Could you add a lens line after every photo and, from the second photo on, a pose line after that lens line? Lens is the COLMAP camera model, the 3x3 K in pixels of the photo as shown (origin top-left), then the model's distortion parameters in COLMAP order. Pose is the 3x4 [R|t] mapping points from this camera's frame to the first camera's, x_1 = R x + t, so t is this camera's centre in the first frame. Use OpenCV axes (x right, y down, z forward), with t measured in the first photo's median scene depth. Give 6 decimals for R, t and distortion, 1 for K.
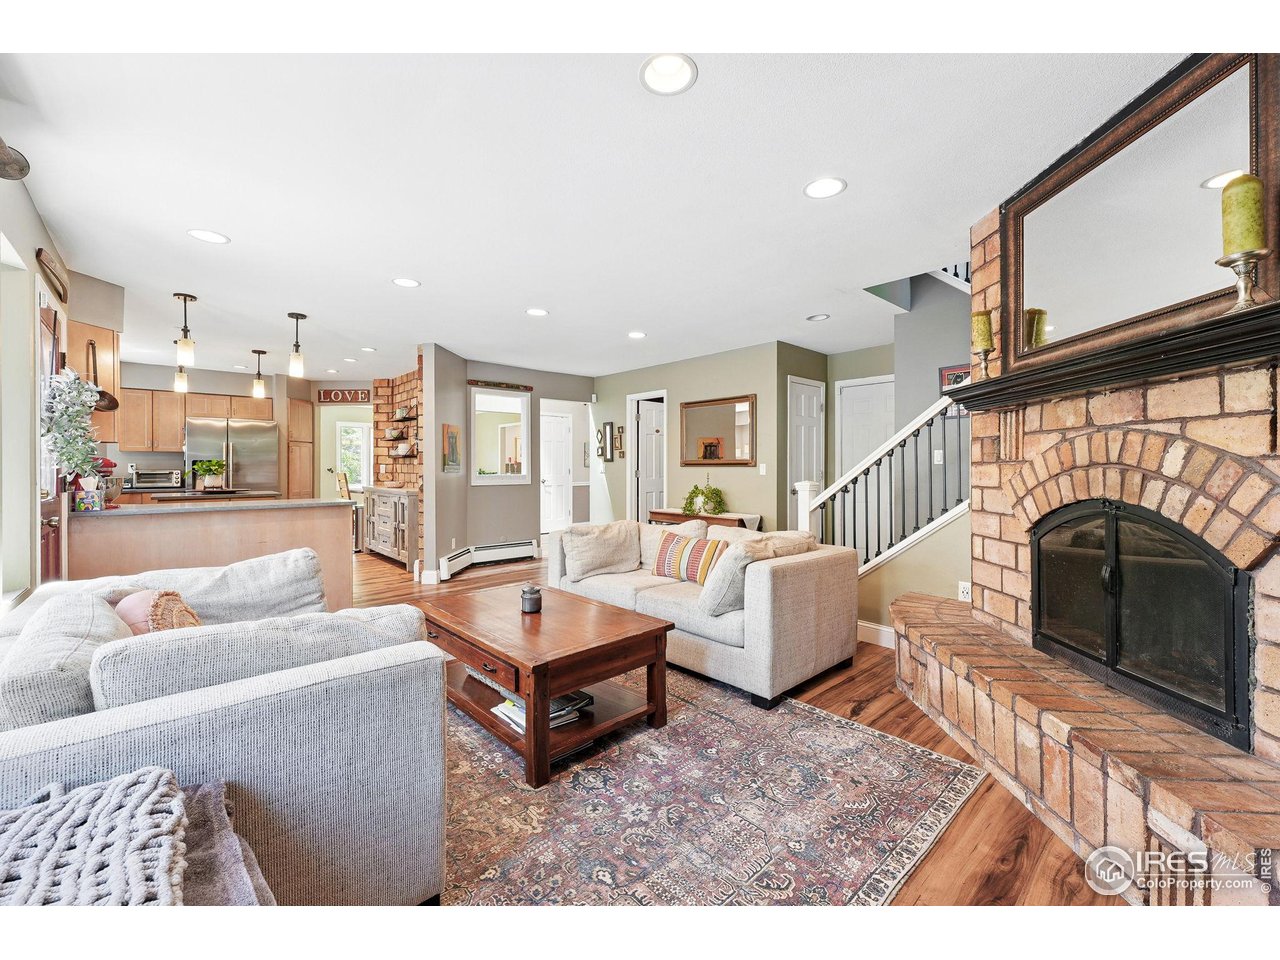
lens RADIAL K [[528.4, 0, 642.5], [0, 528.4, 466.4], [0, 0, 1]] dist [0.000456, 0.000007]
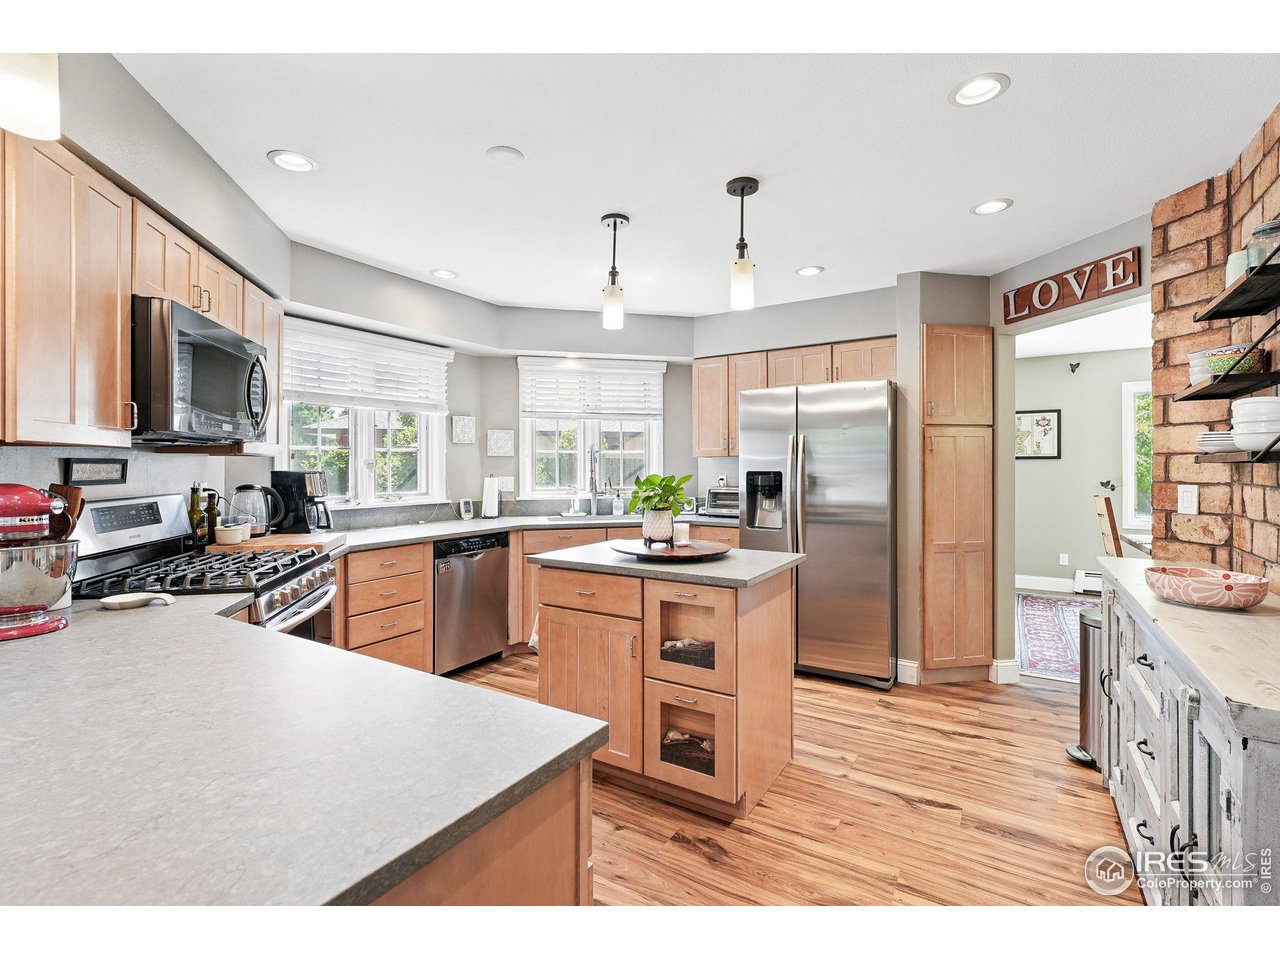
lens RADIAL K [[590.1, 0, 642.2], [0, 590.1, 466.3], [0, 0, 1]] dist [-0.000360, 0.000170]
pose [[0.277338, -0.000241, -0.960772, -0.262113], [-0.002389, 0.999997, -0.000940, -0.012437], [0.960769, 0.002556, 0.277336, 0.619406]]
